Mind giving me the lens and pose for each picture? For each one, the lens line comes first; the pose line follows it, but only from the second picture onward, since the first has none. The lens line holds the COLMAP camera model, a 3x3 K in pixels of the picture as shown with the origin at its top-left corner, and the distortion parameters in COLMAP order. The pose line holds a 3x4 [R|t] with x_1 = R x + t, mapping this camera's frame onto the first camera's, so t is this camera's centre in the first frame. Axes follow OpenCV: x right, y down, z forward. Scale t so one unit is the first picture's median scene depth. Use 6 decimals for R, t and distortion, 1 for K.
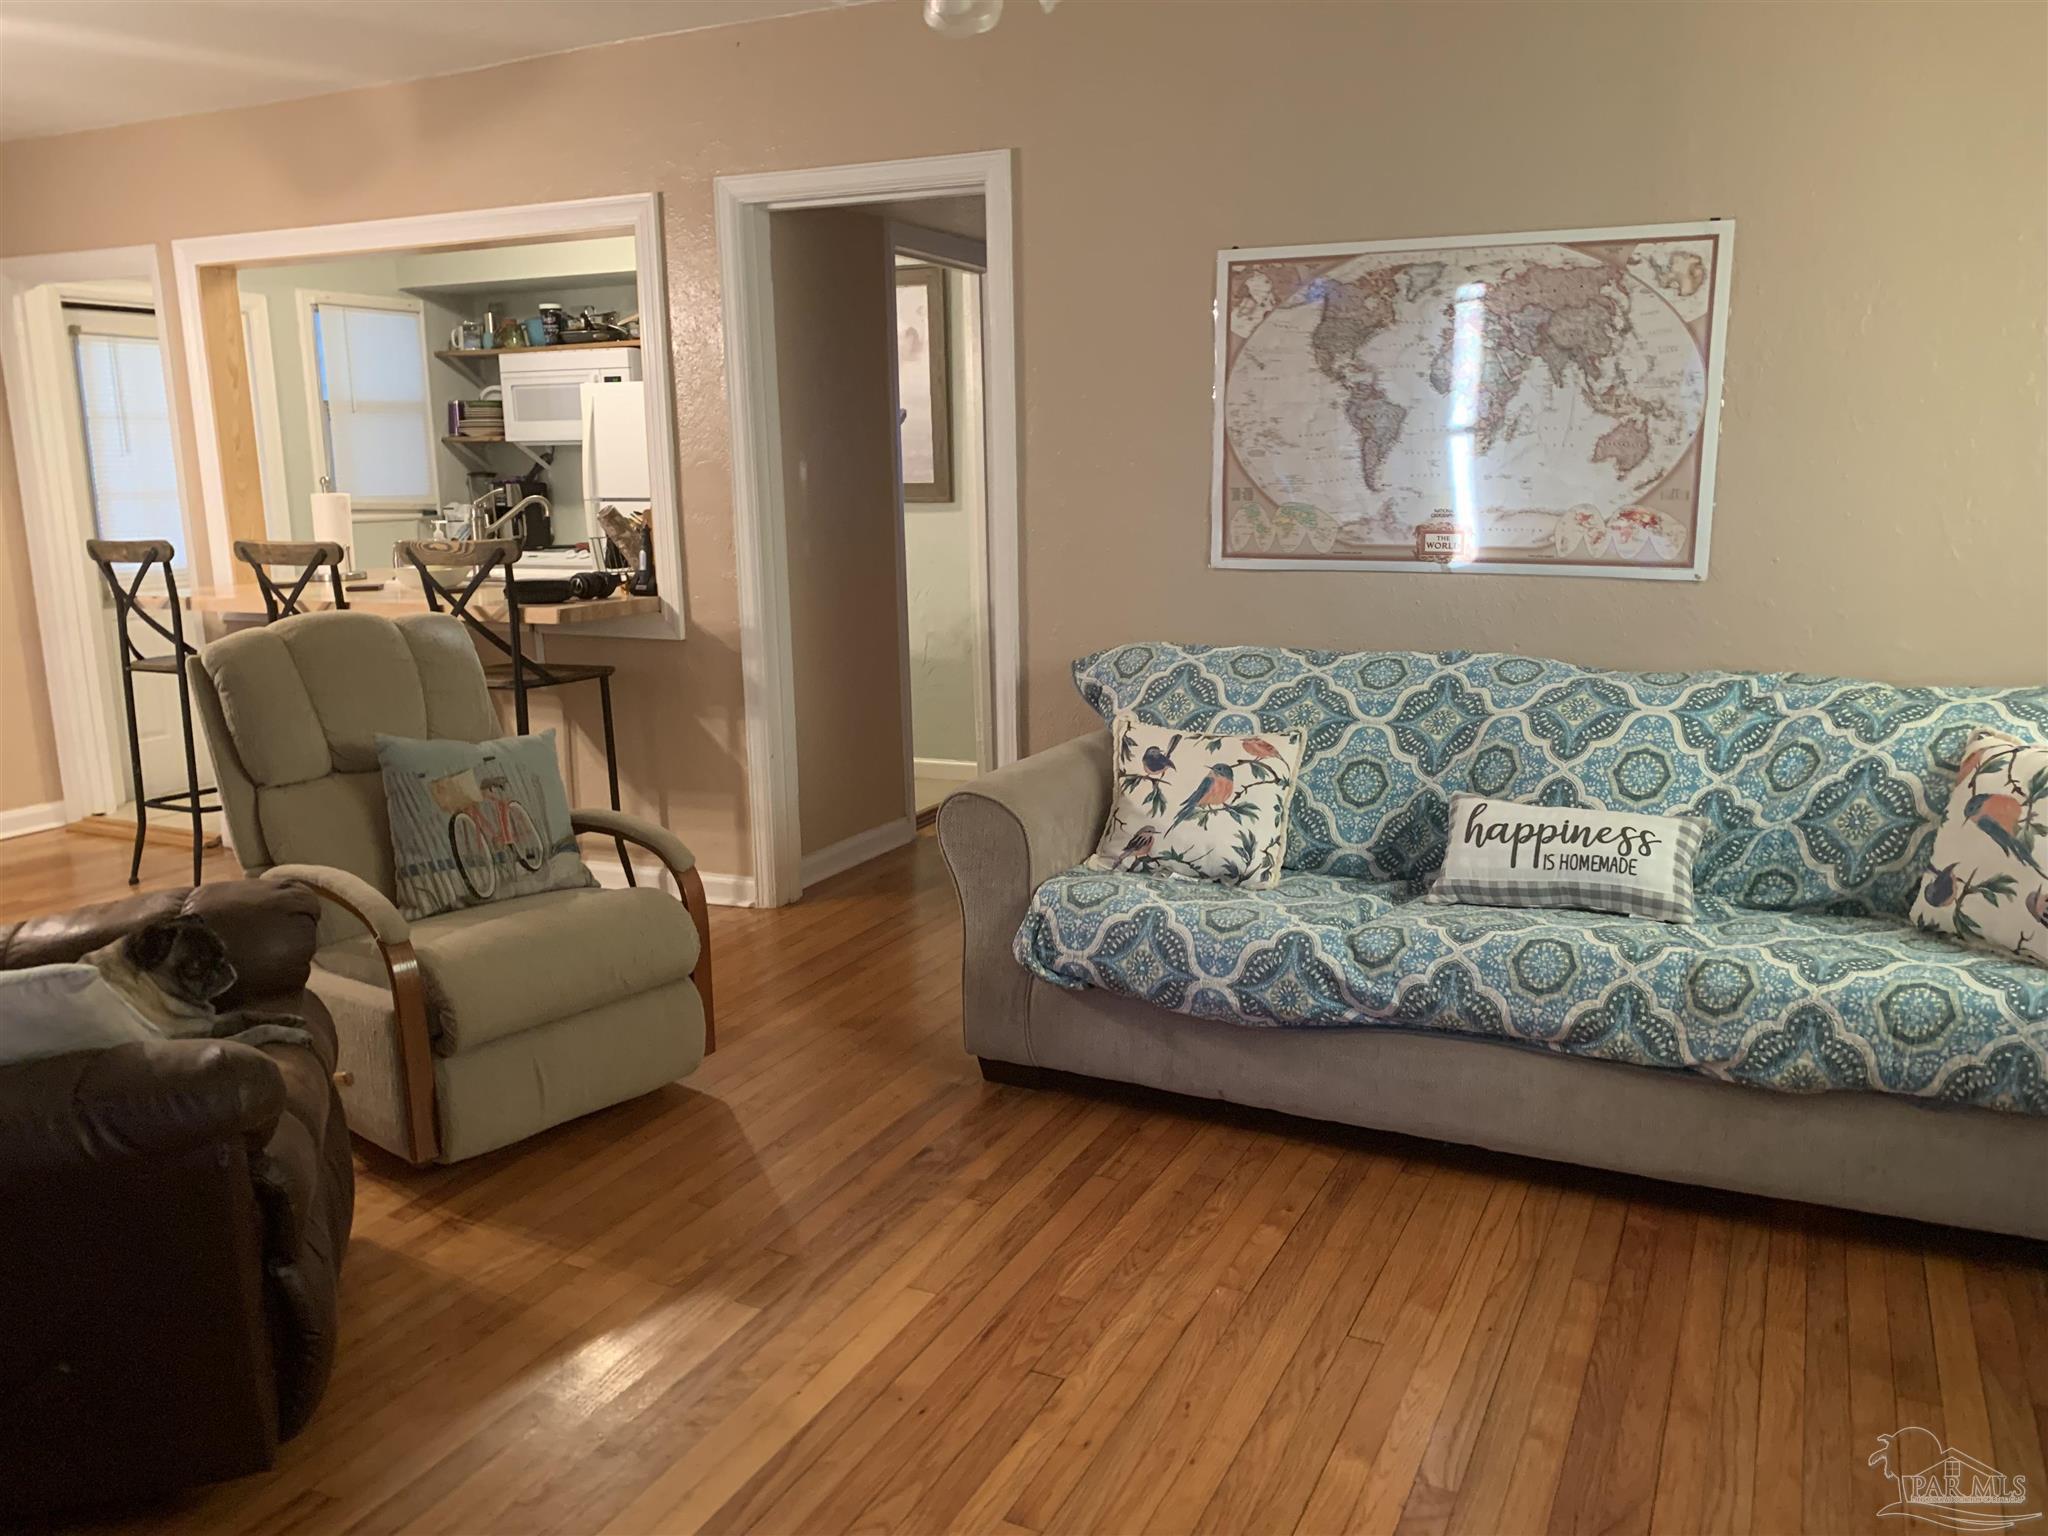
lens RADIAL K [[1573.7, 0, 1026.9], [0, 1573.7, 768.9], [0, 0, 1]] dist [0.000330, 0.011450]
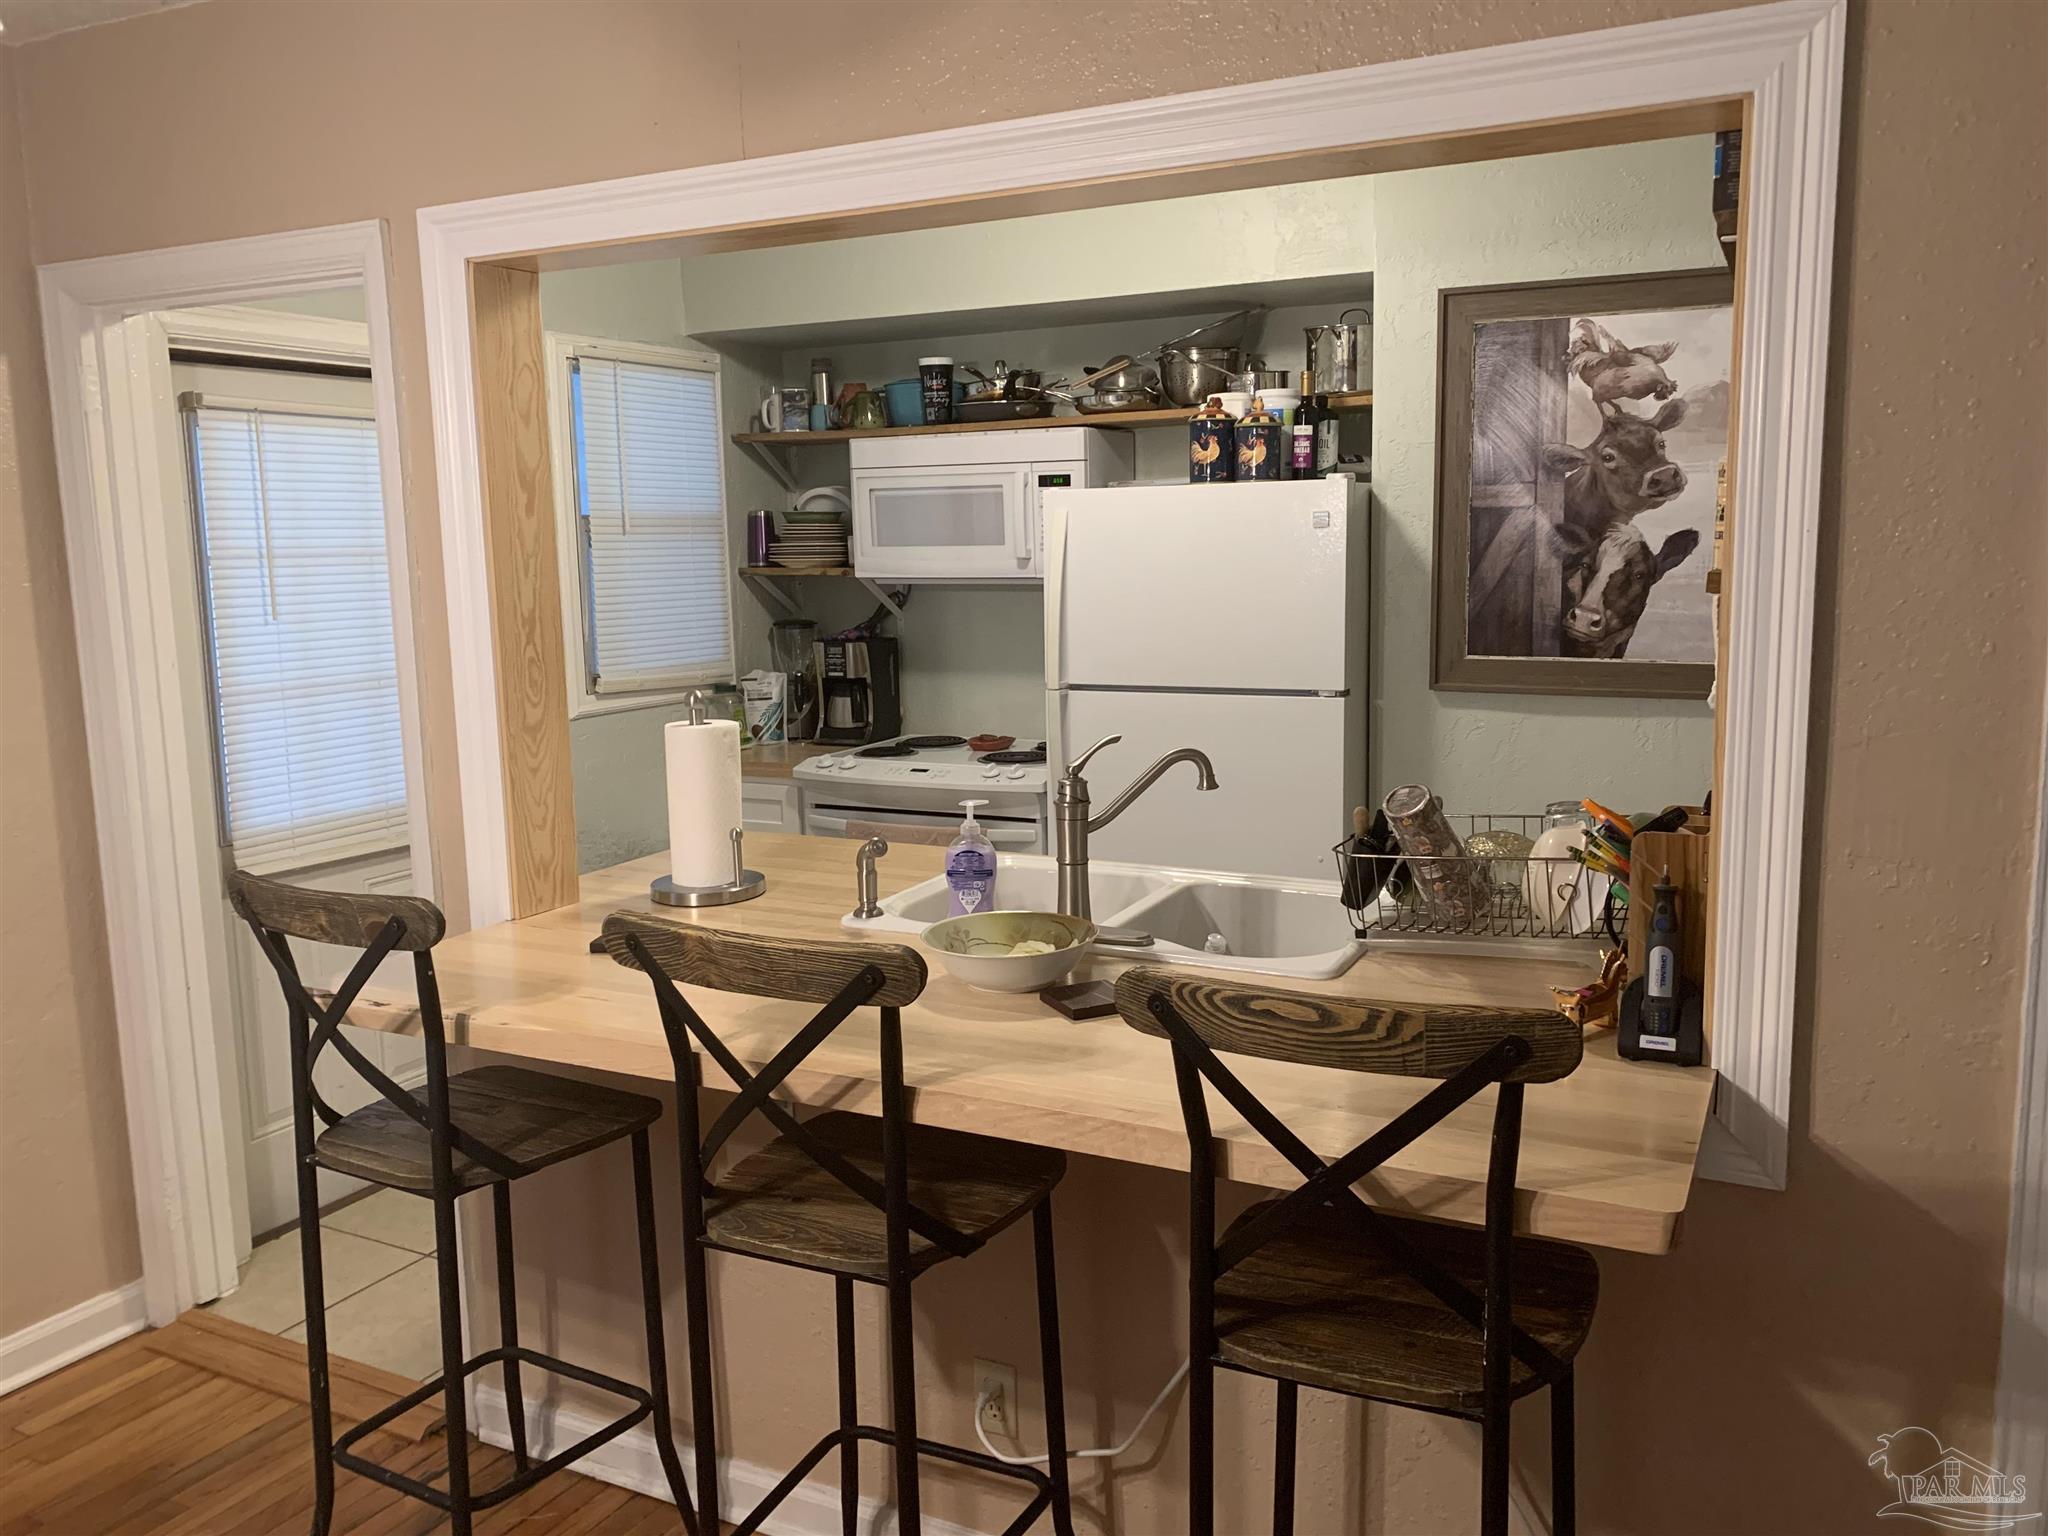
lens RADIAL K [[1573.7, 0, 1027.5], [0, 1573.7, 762.0], [0, 0, 1]] dist [0.000330, 0.011450]
pose [[0.999695, 0.001299, -0.024675, -0.260859], [-0.002545, 0.998719, -0.050540, -0.109864], [0.024578, 0.050587, 0.998417, 0.407155]]
